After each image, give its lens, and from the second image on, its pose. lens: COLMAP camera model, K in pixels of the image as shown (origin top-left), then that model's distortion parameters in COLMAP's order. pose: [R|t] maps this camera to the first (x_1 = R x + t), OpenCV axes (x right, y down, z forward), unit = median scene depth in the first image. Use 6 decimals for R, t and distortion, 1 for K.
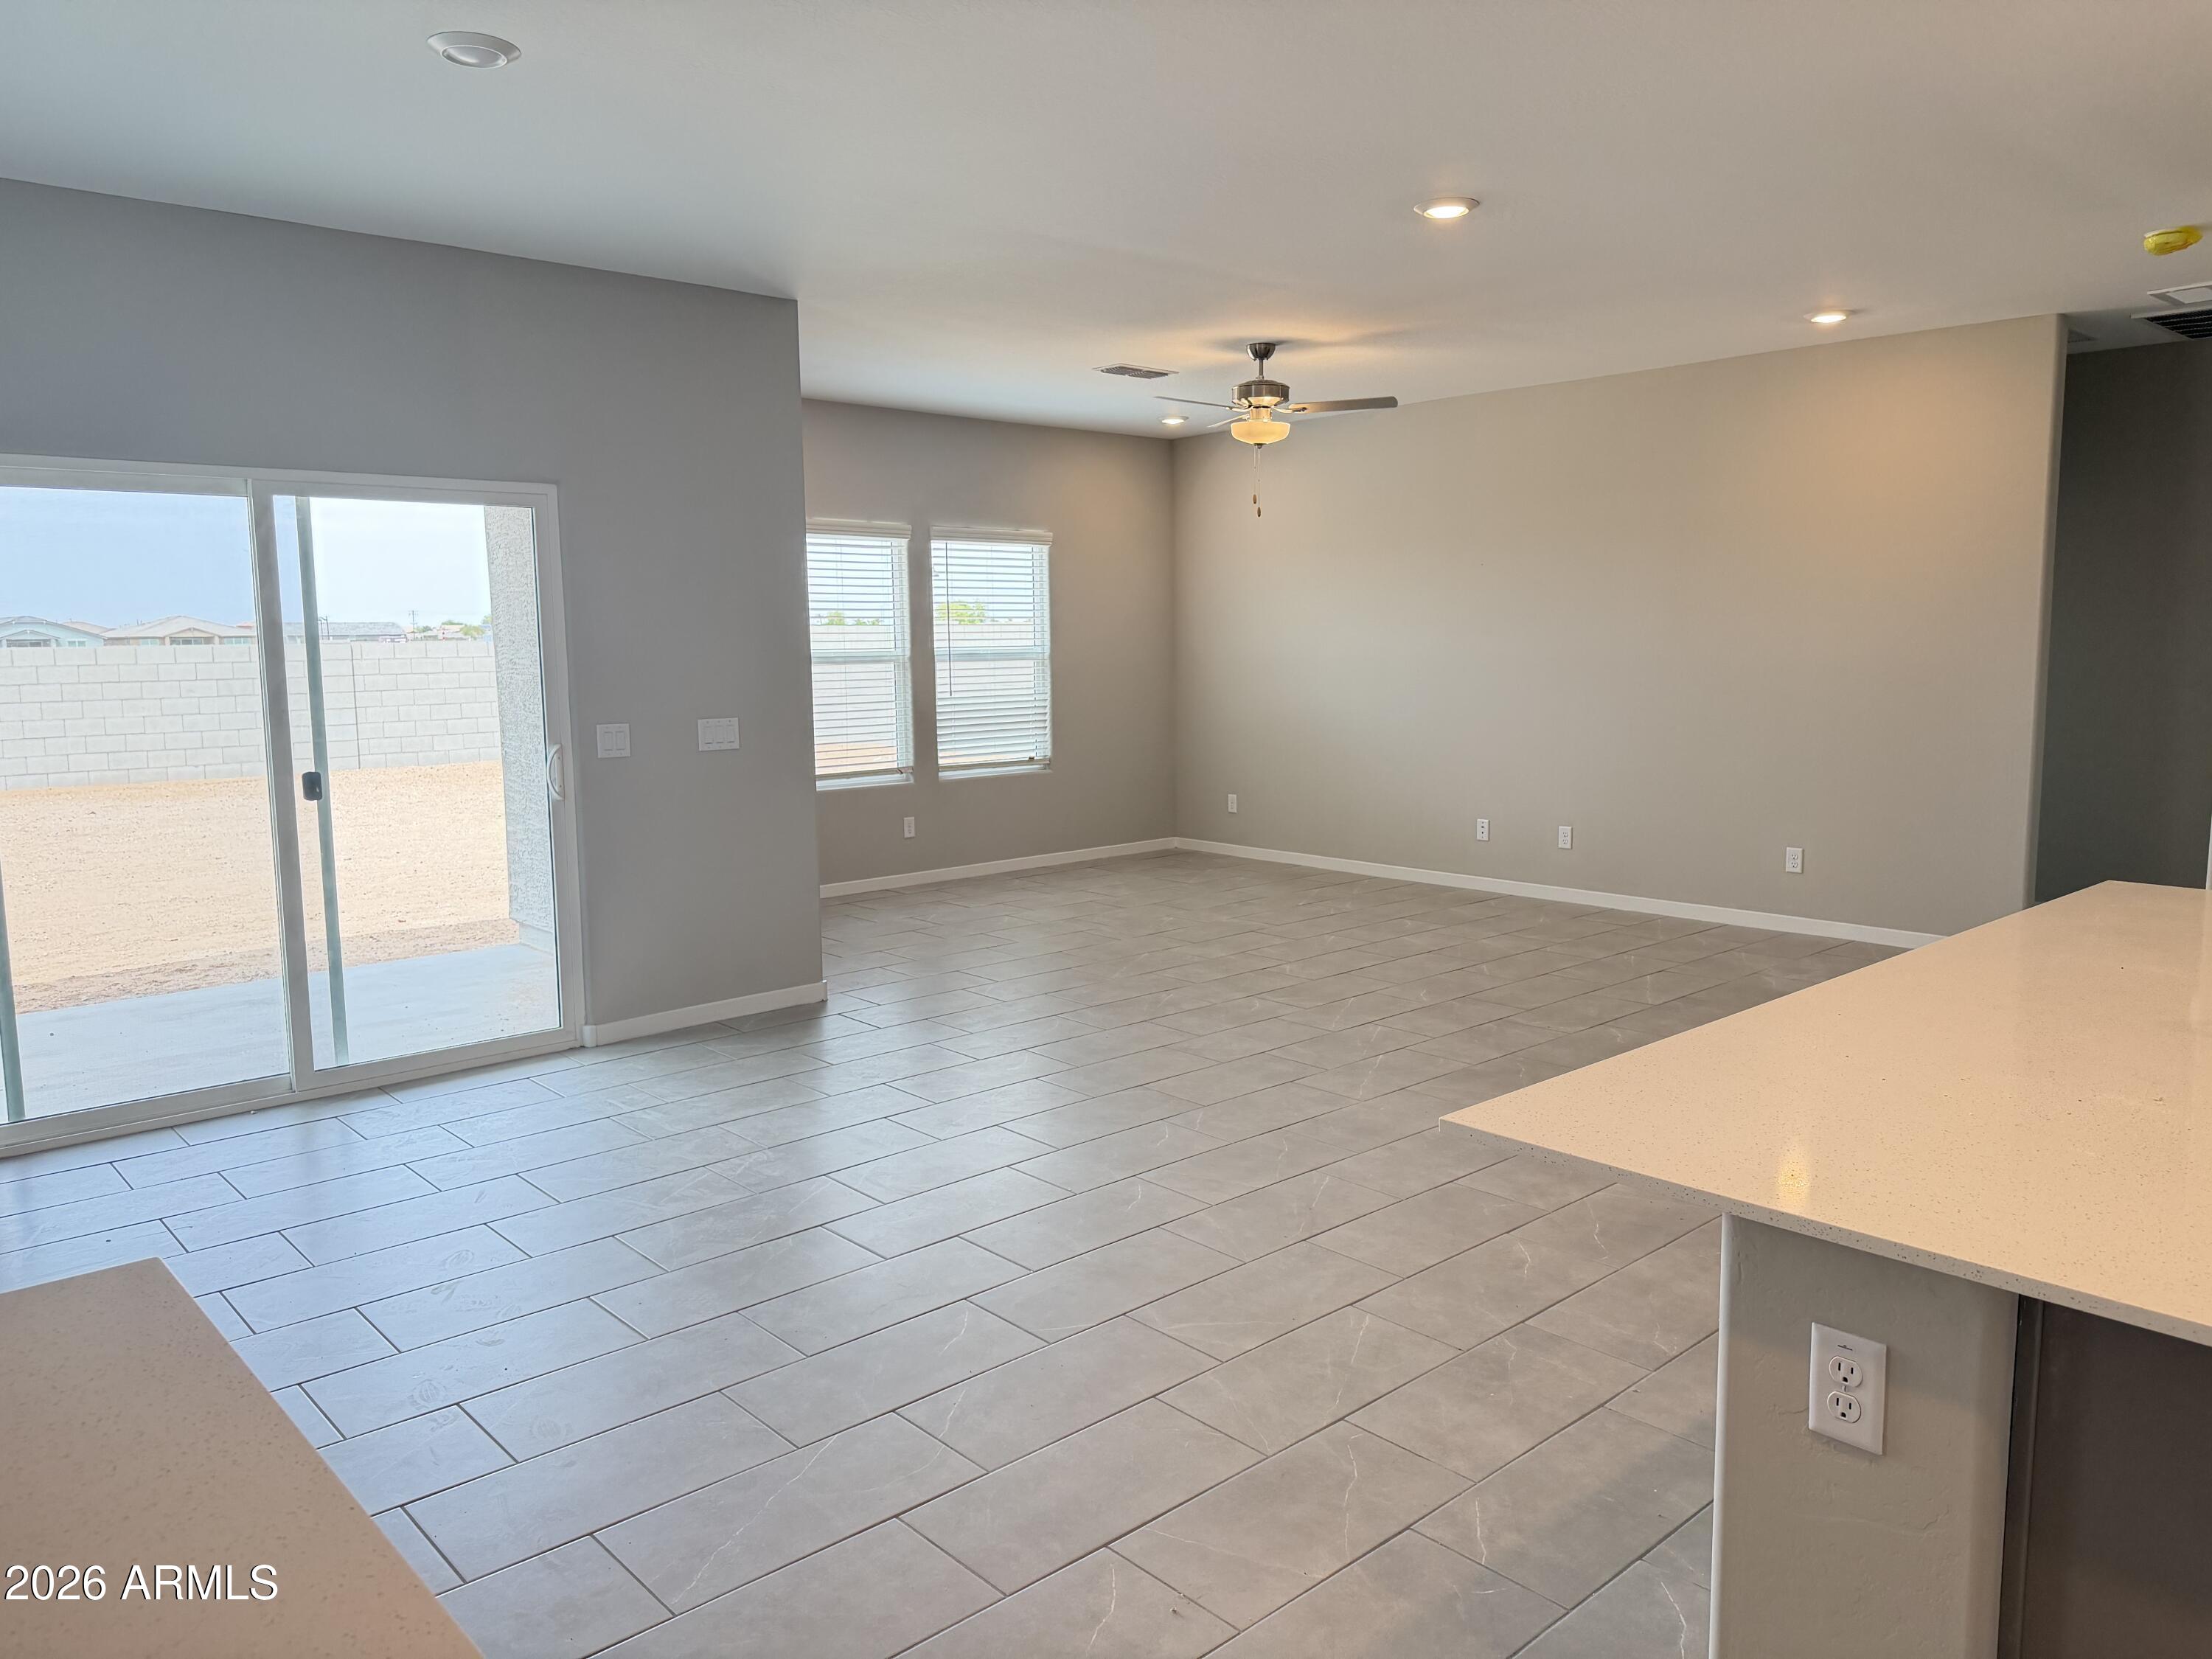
lens RADIAL K [[1562.8, 0, 1093.7], [0, 1562.8, 822.8], [0, 0, 1]] dist [0.043264, -0.001481]
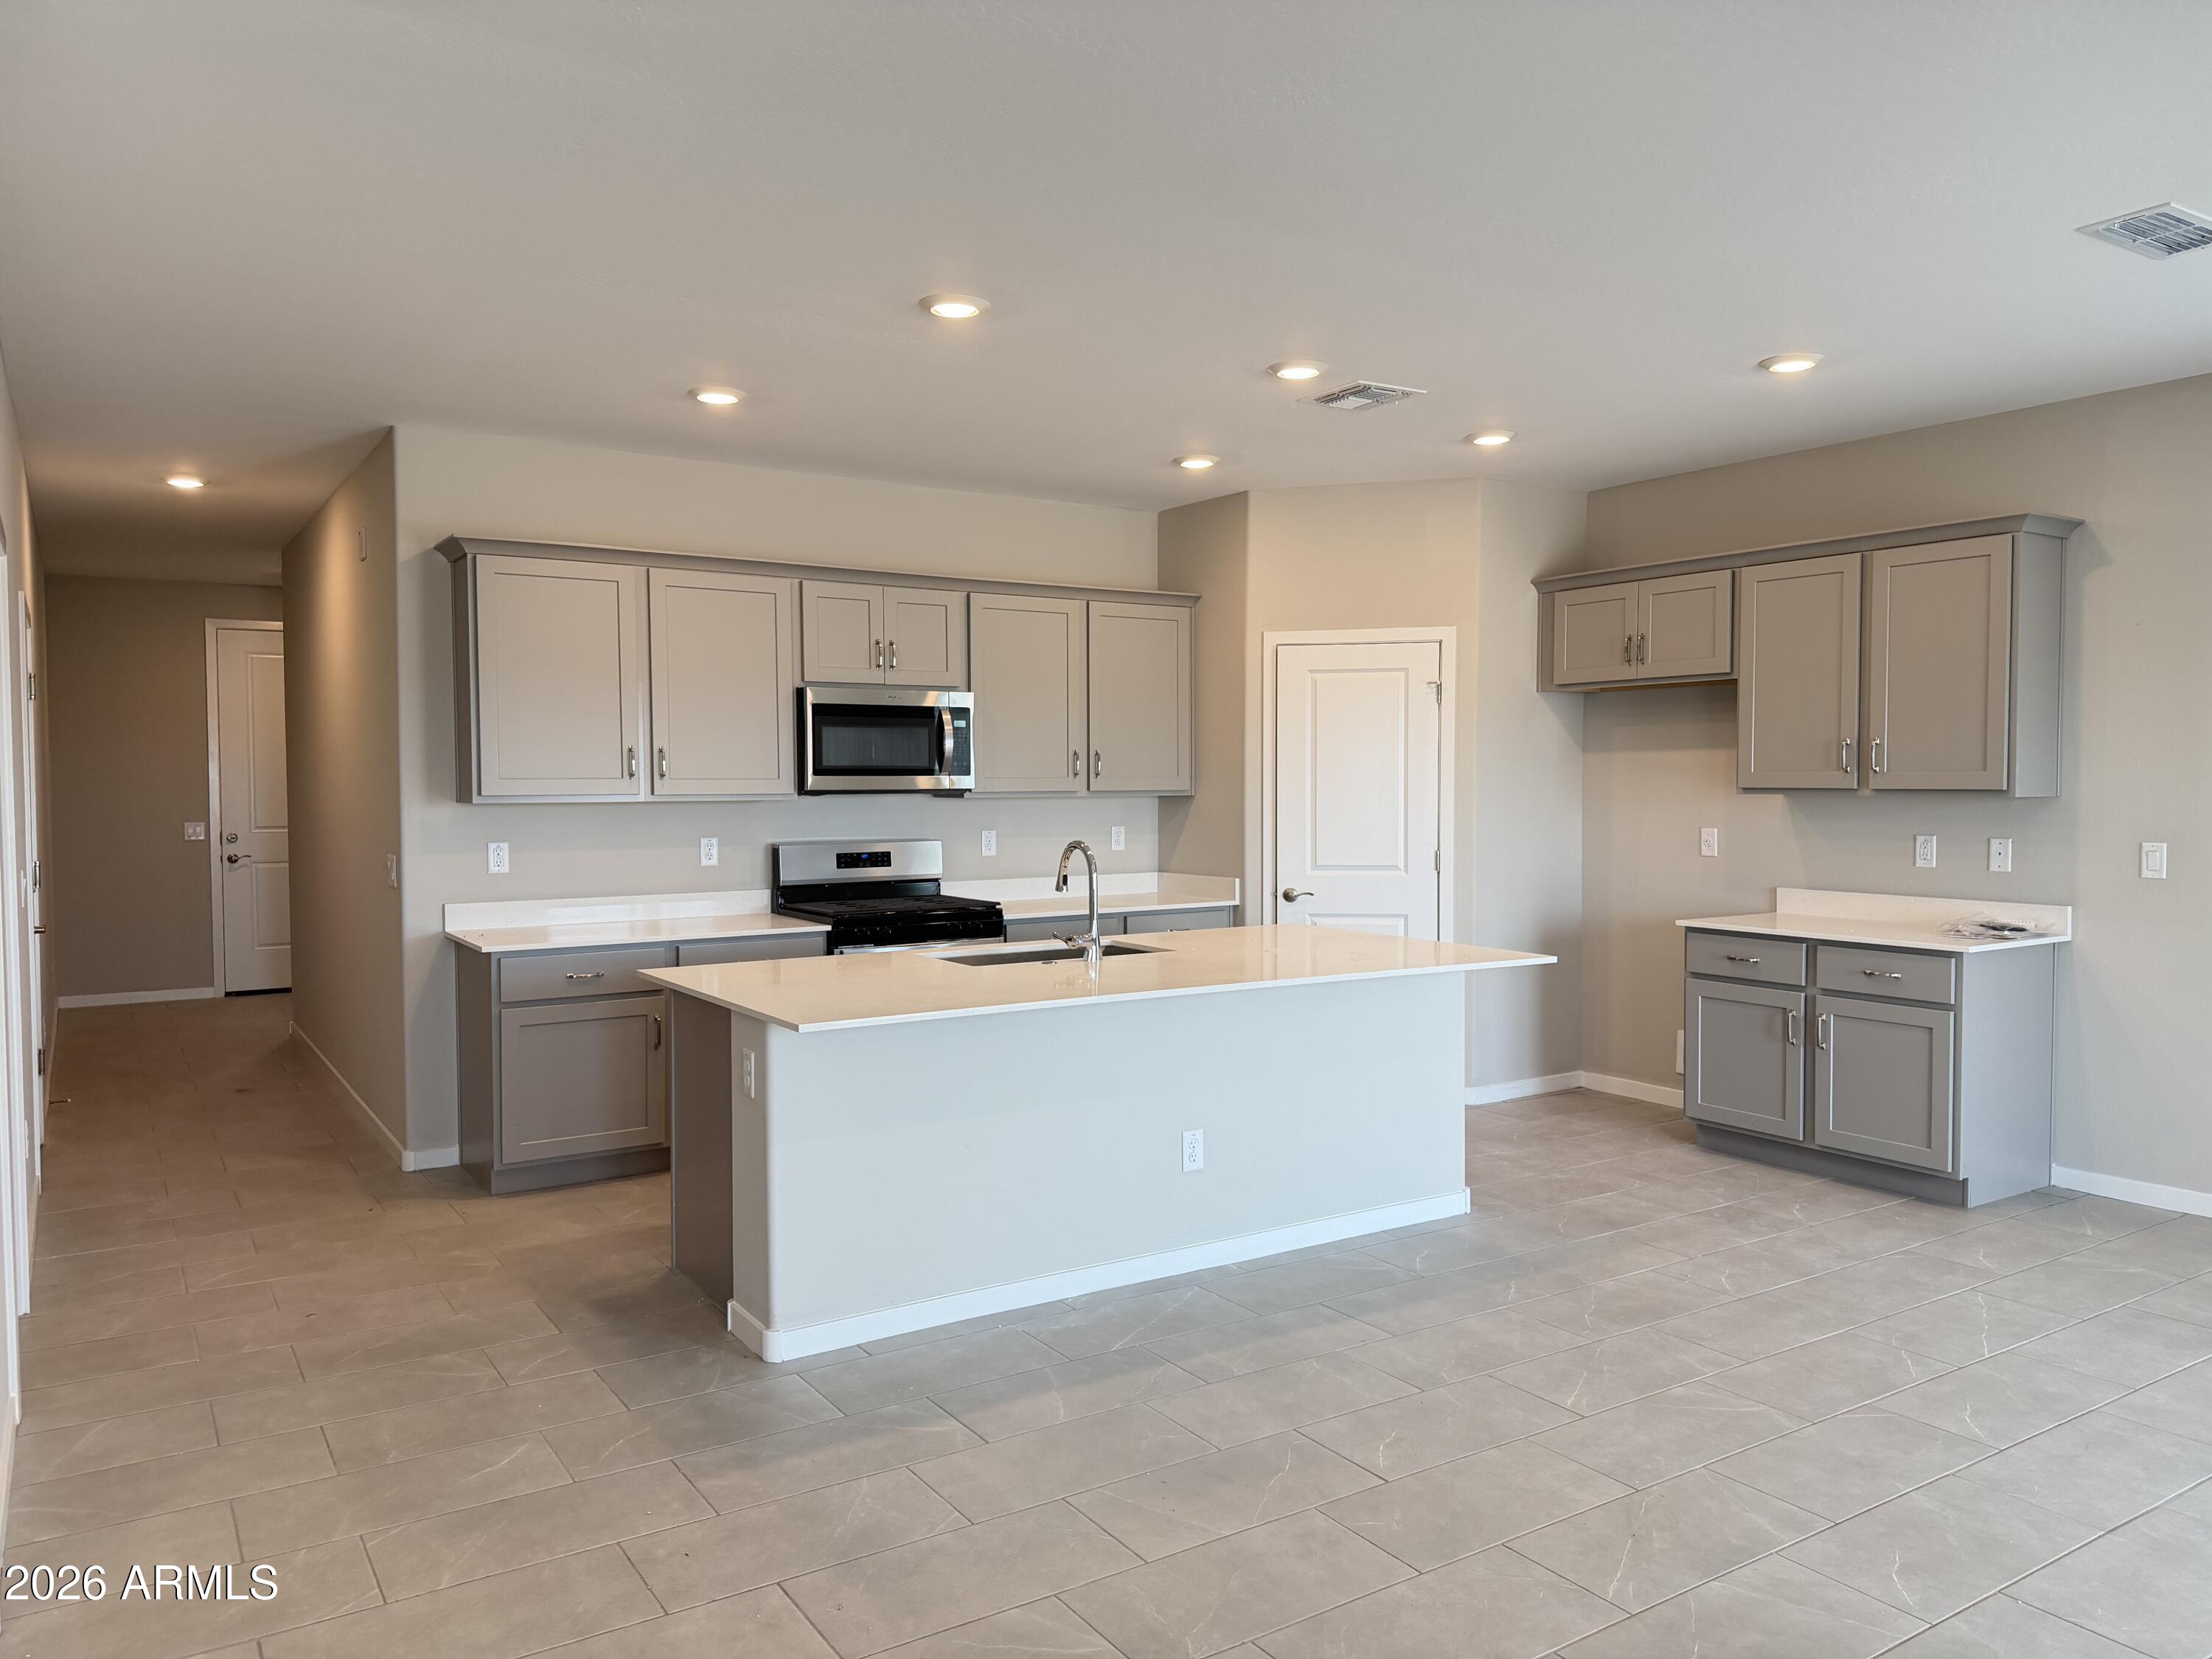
lens RADIAL K [[1562.8, 0, 1104.0], [0, 1562.8, 826.5], [0, 0, 1]] dist [0.043264, -0.001481]
pose [[-0.988025, 0.004070, 0.154239, 0.320473], [0.028311, 0.987462, 0.155297, -0.250925], [-0.151673, 0.157804, -0.975753, 2.039902]]
